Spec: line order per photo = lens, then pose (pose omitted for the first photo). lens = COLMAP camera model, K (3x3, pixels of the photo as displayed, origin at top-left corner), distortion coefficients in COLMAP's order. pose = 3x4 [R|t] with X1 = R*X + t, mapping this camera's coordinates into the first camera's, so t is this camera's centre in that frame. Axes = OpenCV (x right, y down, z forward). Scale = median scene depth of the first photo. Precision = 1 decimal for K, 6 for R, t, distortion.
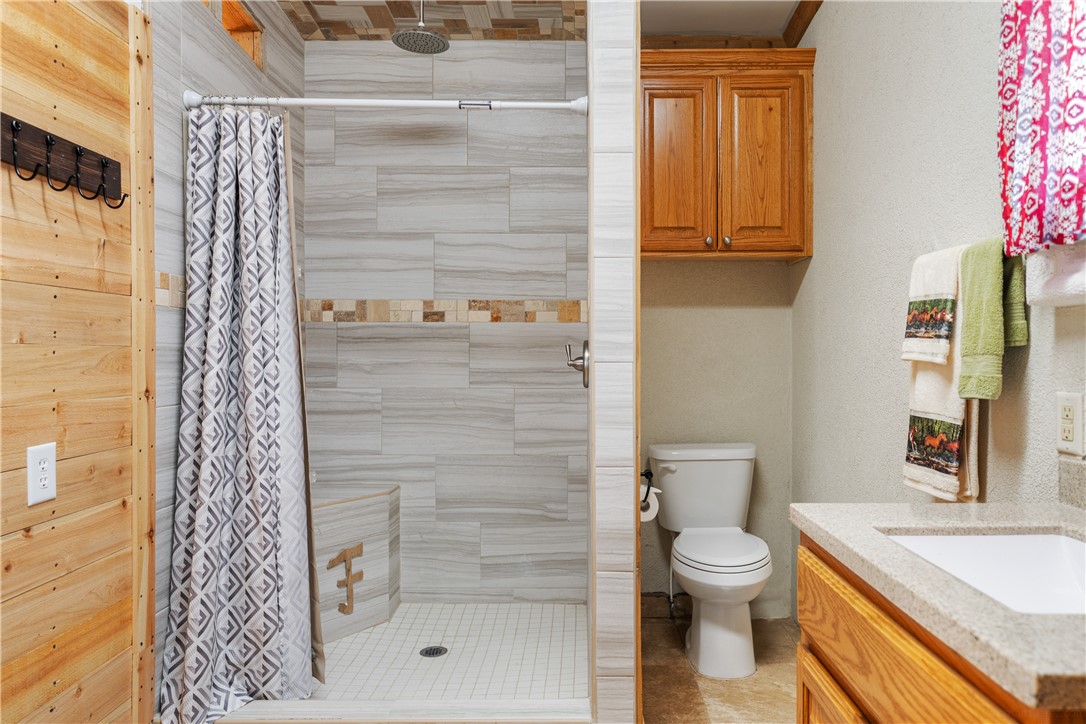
lens RADIAL K [[769.2, 0, 545.7], [0, 769.2, 354.5], [0, 0, 1]] dist [0.002463, 0.000431]
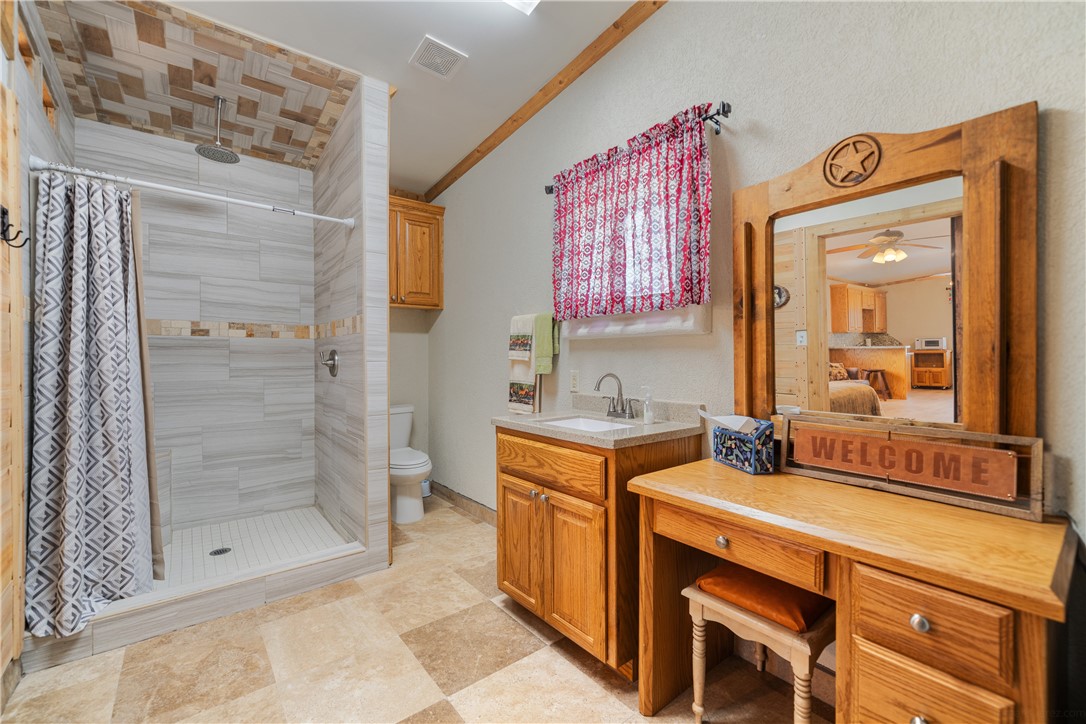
lens RADIAL K [[448.4, 0, 543.0], [0, 448.4, 362.0], [0, 0, 1]] dist [0.000638, 0.000046]
pose [[0.788357, -0.006907, 0.615180, -0.205475], [0.002281, 0.999963, 0.008304, 0.002315], [-0.615214, -0.005143, 0.788343, -0.109112]]
